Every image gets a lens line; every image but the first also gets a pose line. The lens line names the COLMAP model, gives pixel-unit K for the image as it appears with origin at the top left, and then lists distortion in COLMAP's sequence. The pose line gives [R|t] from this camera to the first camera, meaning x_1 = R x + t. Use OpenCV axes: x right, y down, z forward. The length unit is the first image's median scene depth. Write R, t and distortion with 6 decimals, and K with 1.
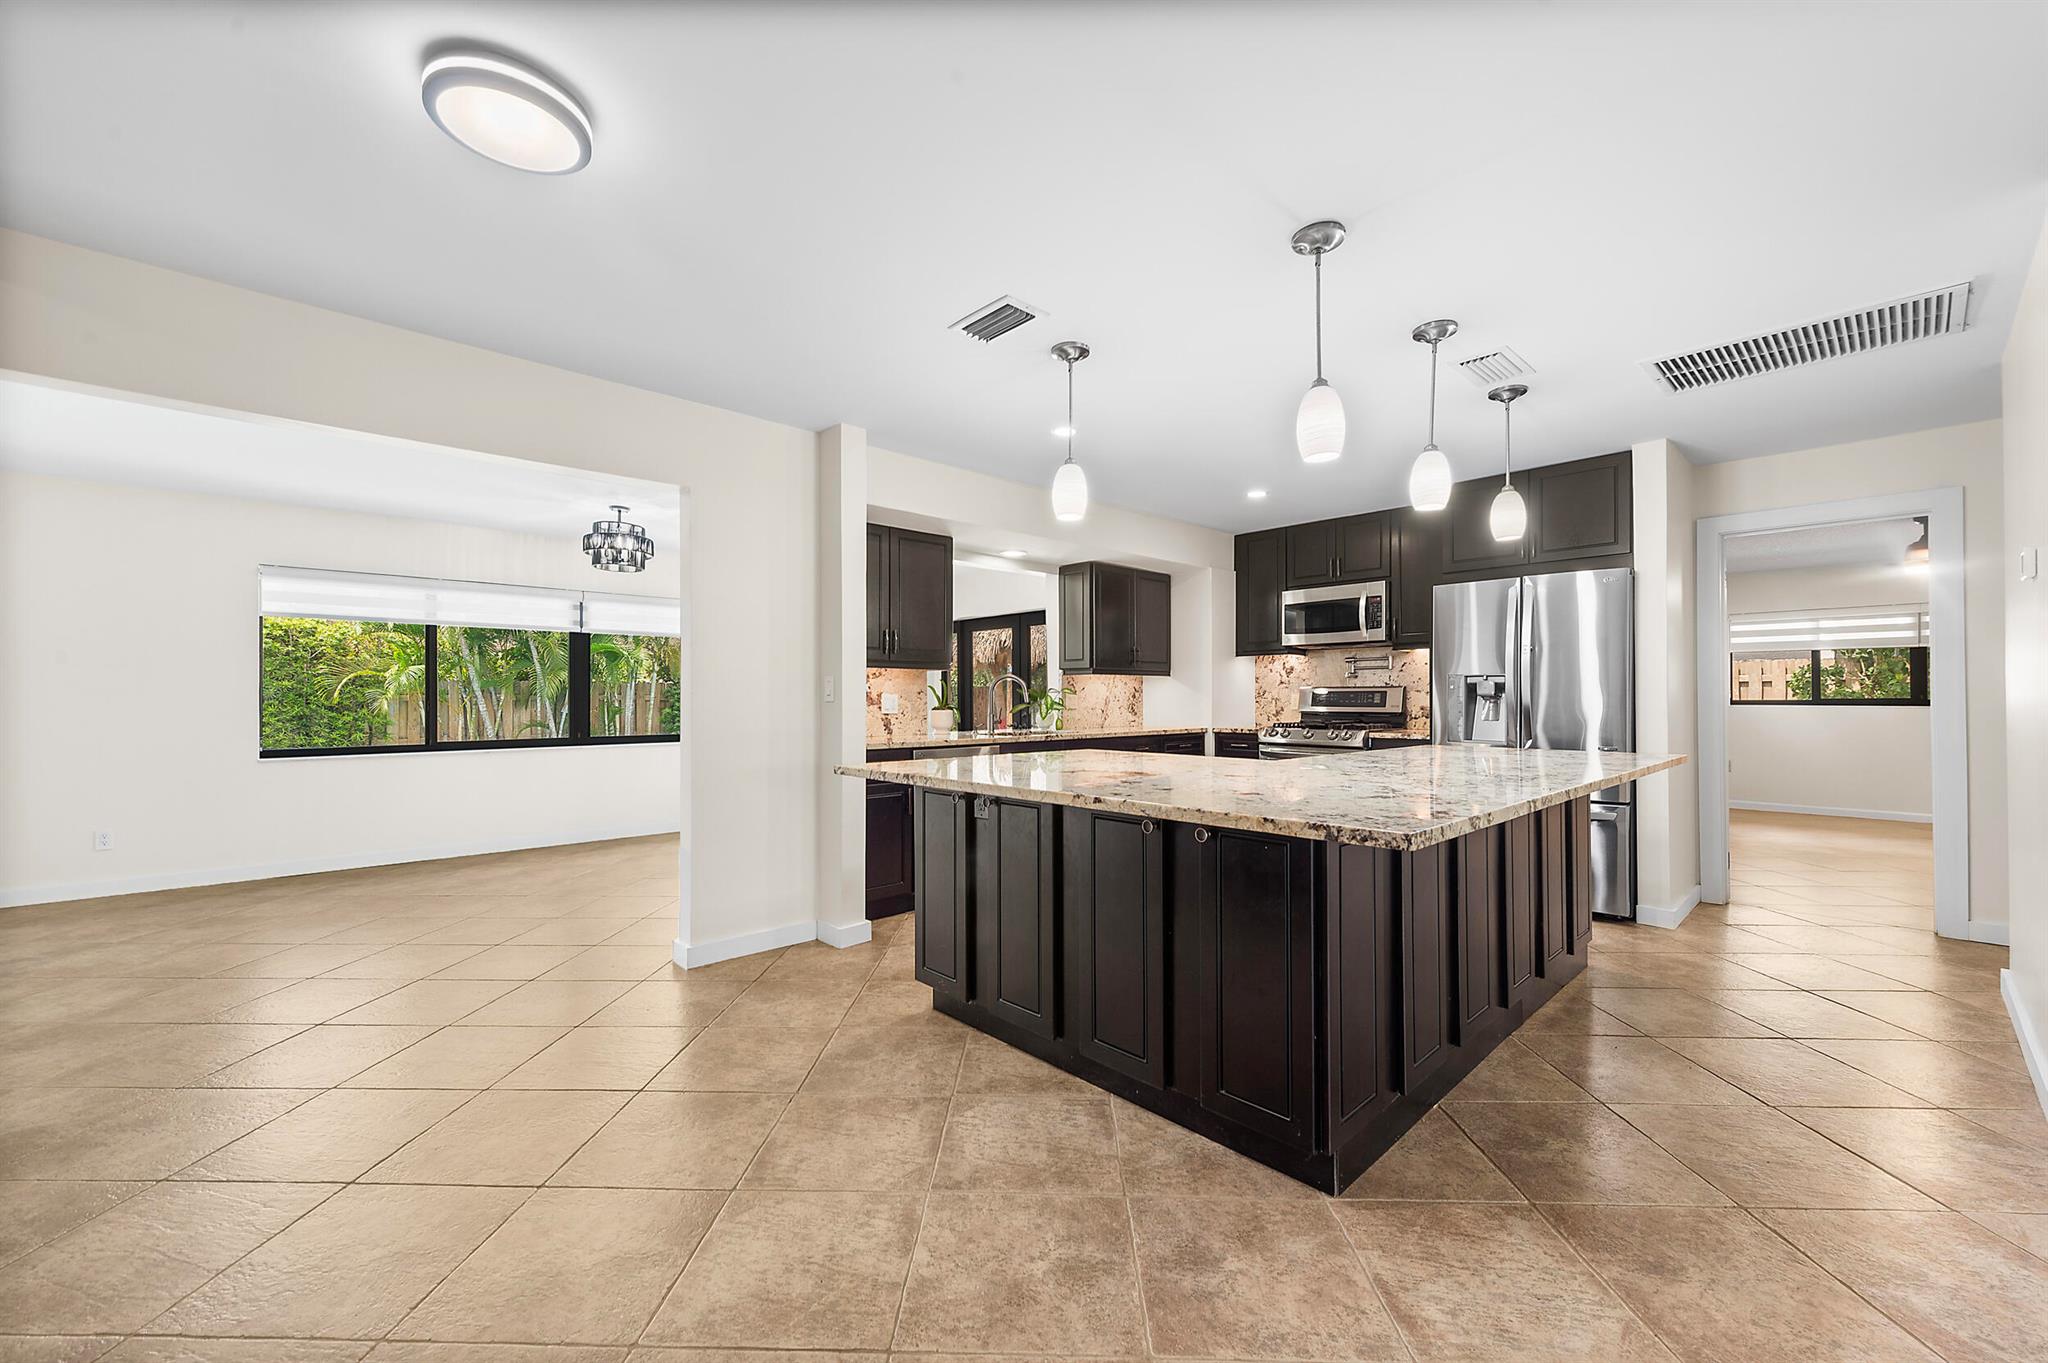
lens RADIAL K [[808.7, 0, 1026.8], [0, 808.7, 691.9], [0, 0, 1]] dist [0.010697, -0.000212]
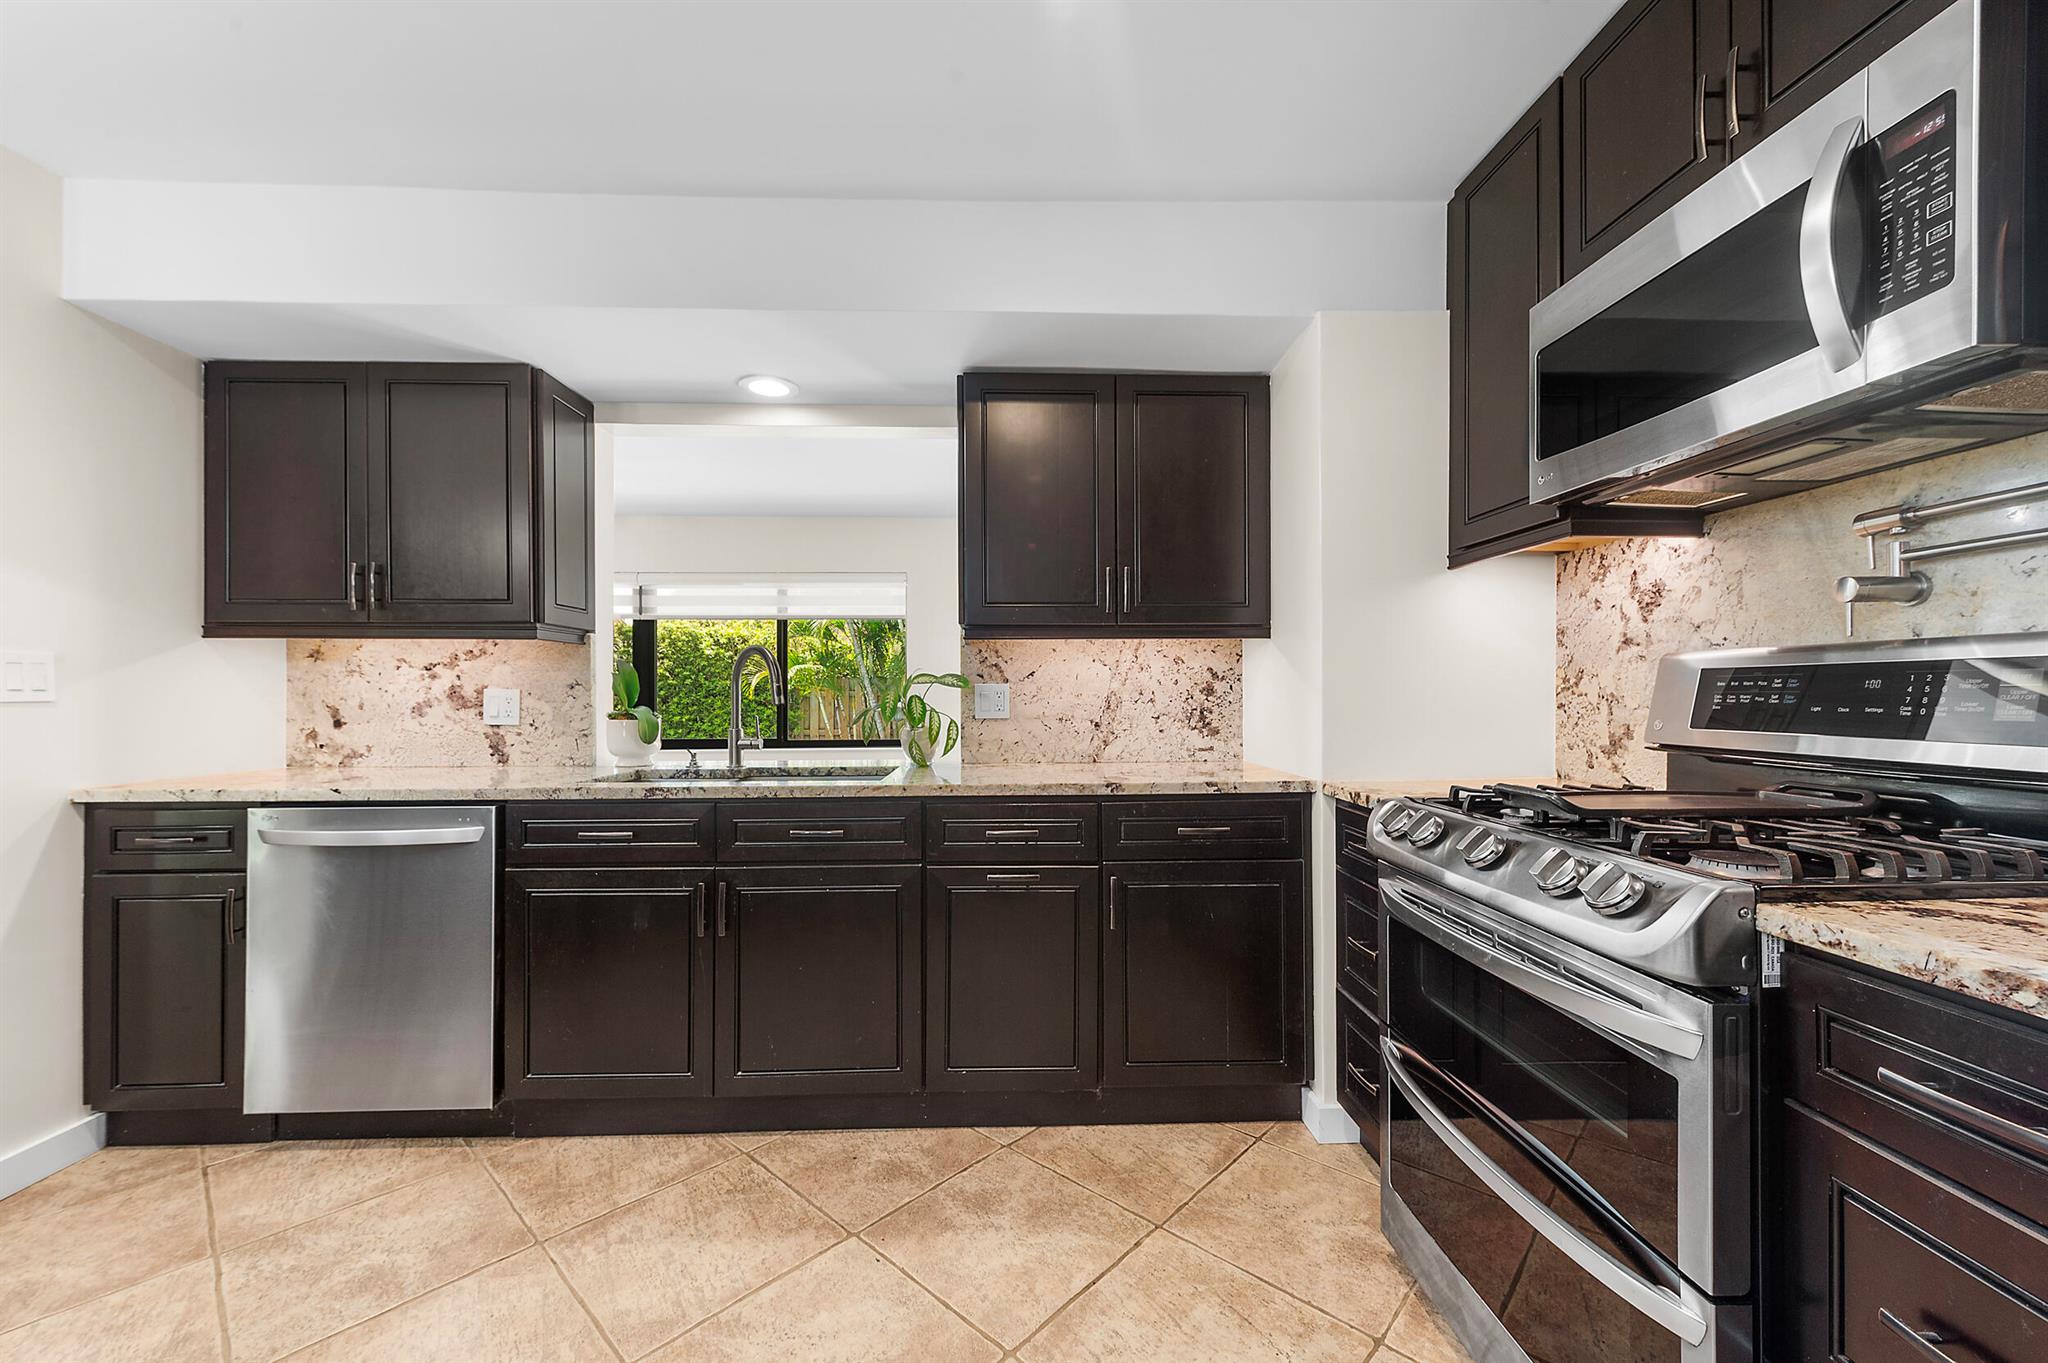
lens RADIAL K [[808.7, 0, 1026.8], [0, 808.7, 691.9], [0, 0, 1]] dist [0.010697, -0.000212]
pose [[0.748804, -0.002919, -0.662785, 0.348025], [0.007213, 0.999967, 0.003746, 0.004123], [0.662752, -0.007586, 0.748800, 0.637729]]
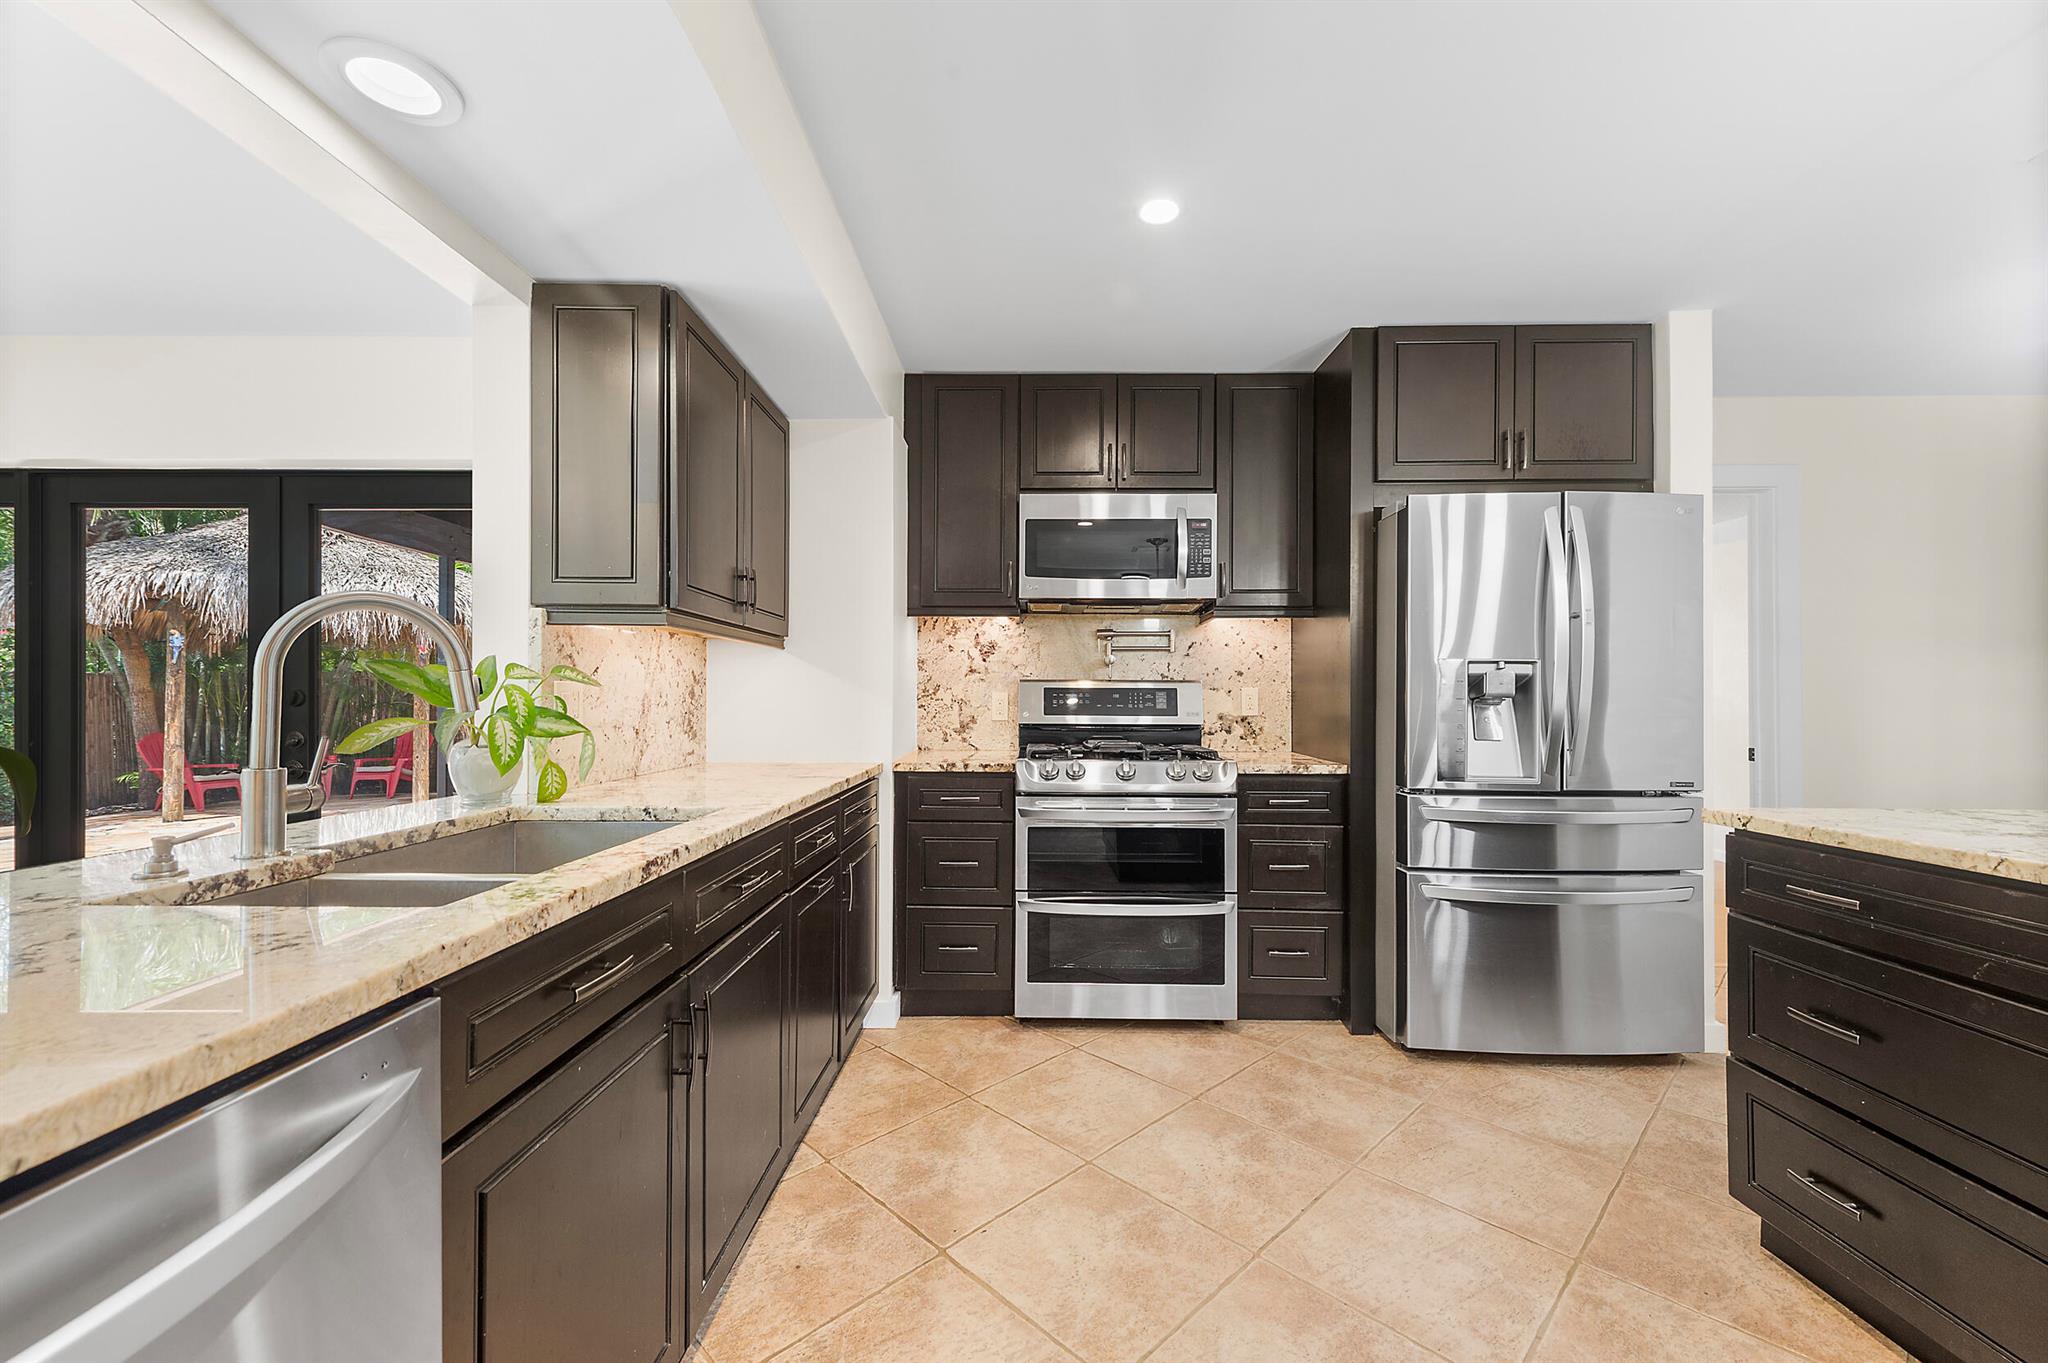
lens RADIAL K [[814.2, 0, 1023.3], [0, 814.2, 694.2], [0, 0, 1]] dist [0.011789, -0.000657]
pose [[0.696931, 0.009254, 0.717078, -0.051166], [-0.009708, 0.999947, -0.003469, 0.005758], [-0.717072, -0.004544, 0.696984, 0.597982]]
